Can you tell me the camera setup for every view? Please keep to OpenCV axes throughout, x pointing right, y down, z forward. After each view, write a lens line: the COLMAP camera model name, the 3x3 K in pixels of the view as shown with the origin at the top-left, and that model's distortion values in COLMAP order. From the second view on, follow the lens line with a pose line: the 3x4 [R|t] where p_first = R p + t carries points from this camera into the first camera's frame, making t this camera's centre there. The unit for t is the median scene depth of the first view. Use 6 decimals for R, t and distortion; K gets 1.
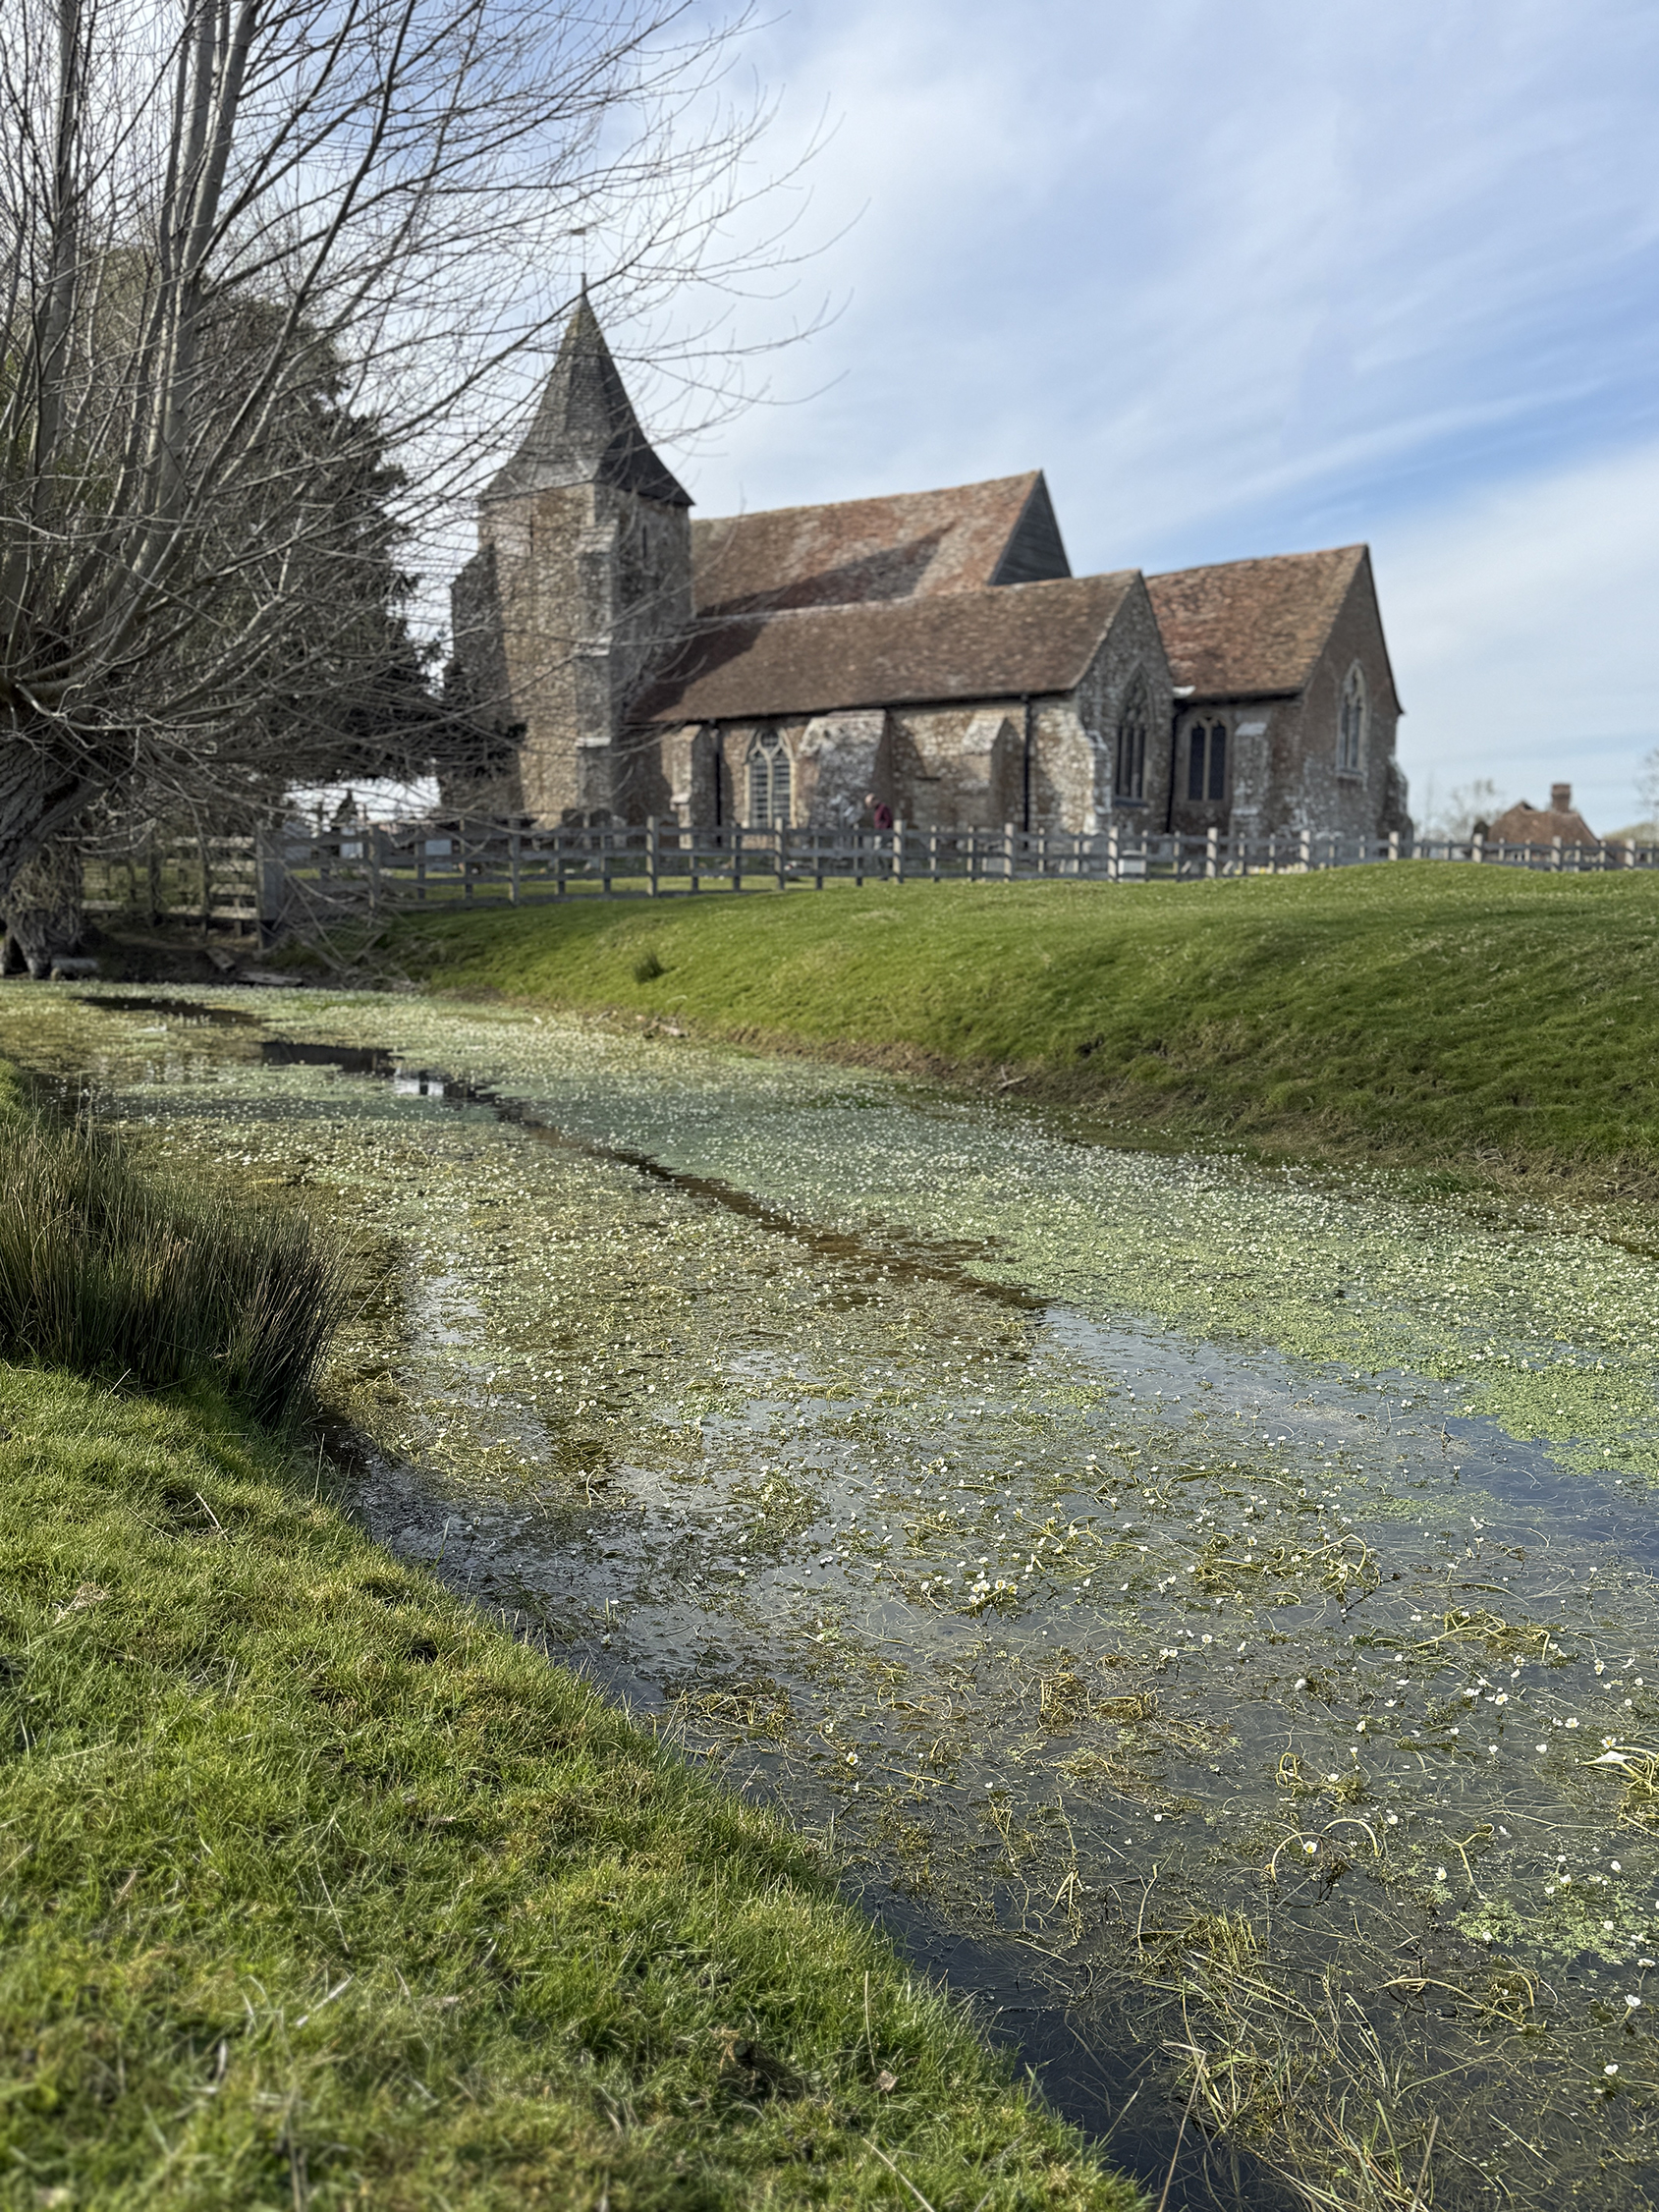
lens RADIAL K [[1896.4, 0, 827.2], [0, 1896.4, 1116.5], [0, 0, 1]] dist [0.084429, 0.000410]
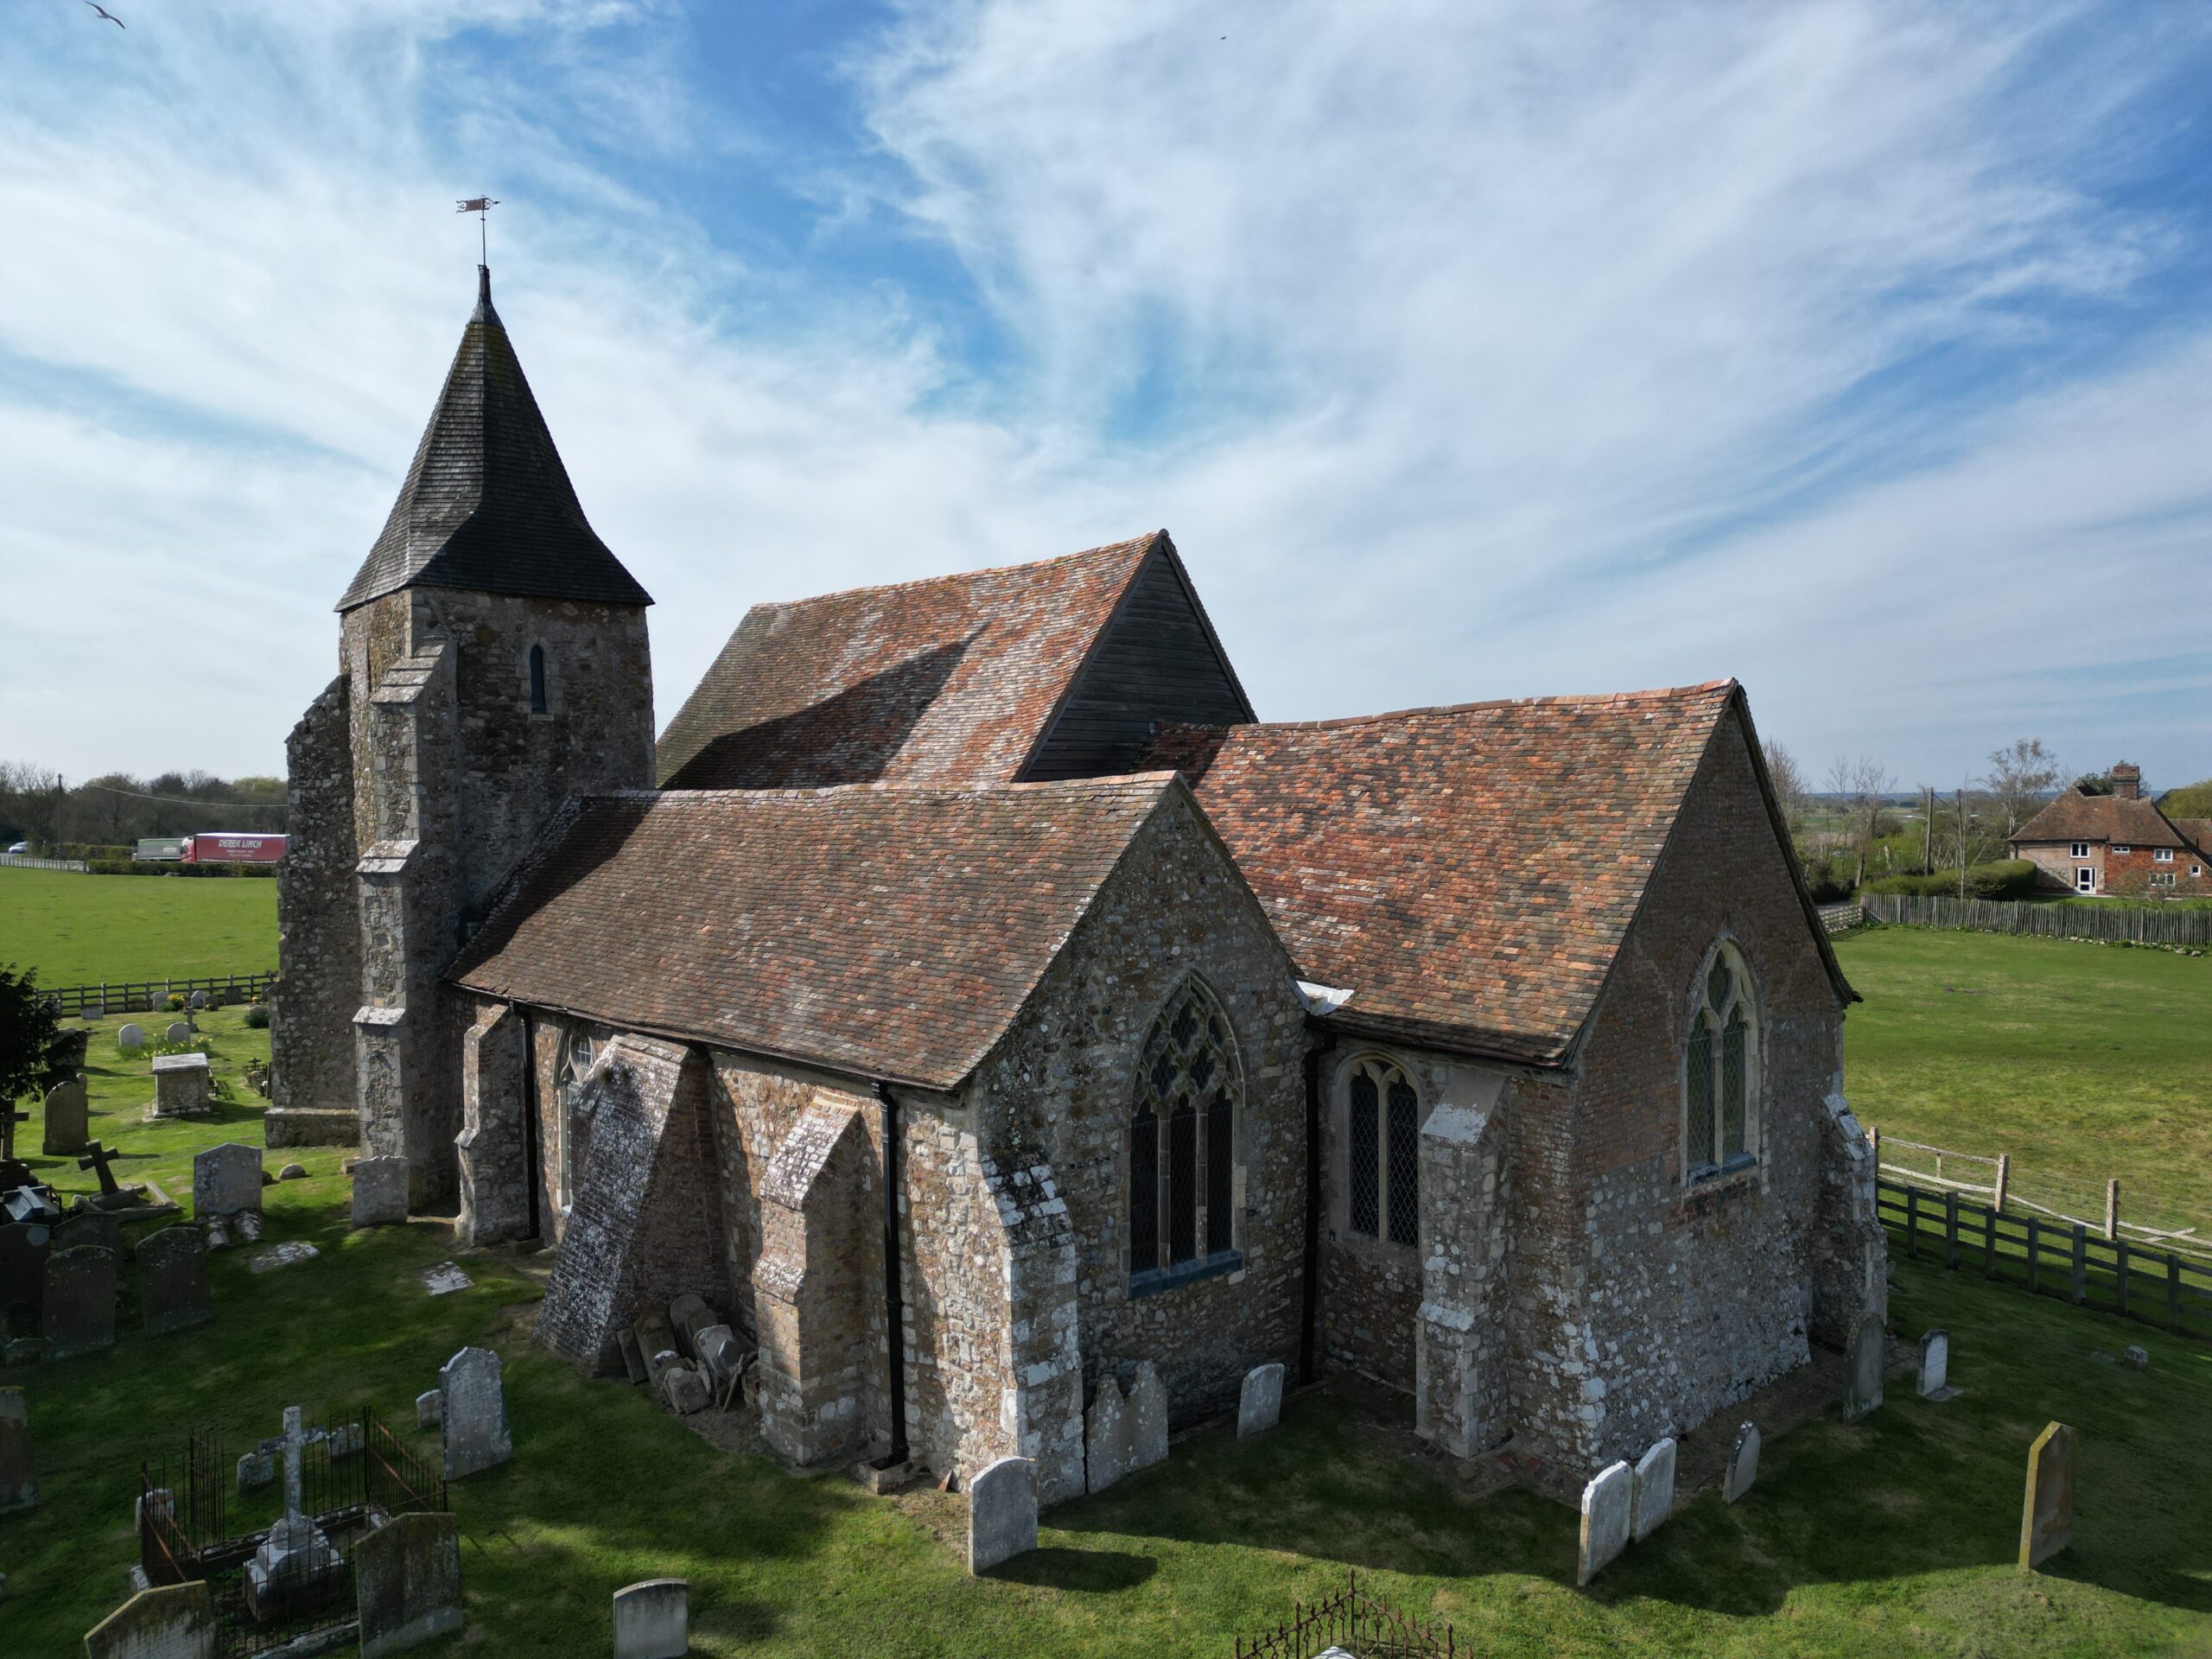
lens RADIAL K [[1554.7, 0, 1102.2], [0, 1554.7, 817.3], [0, 0, 1]] dist [0.025806, -0.000935]
pose [[0.979709, -0.009576, -0.200196, 0.207071], [-0.011949, 0.994290, -0.106037, -0.224659], [0.200069, 0.106278, 0.974001, 0.610954]]
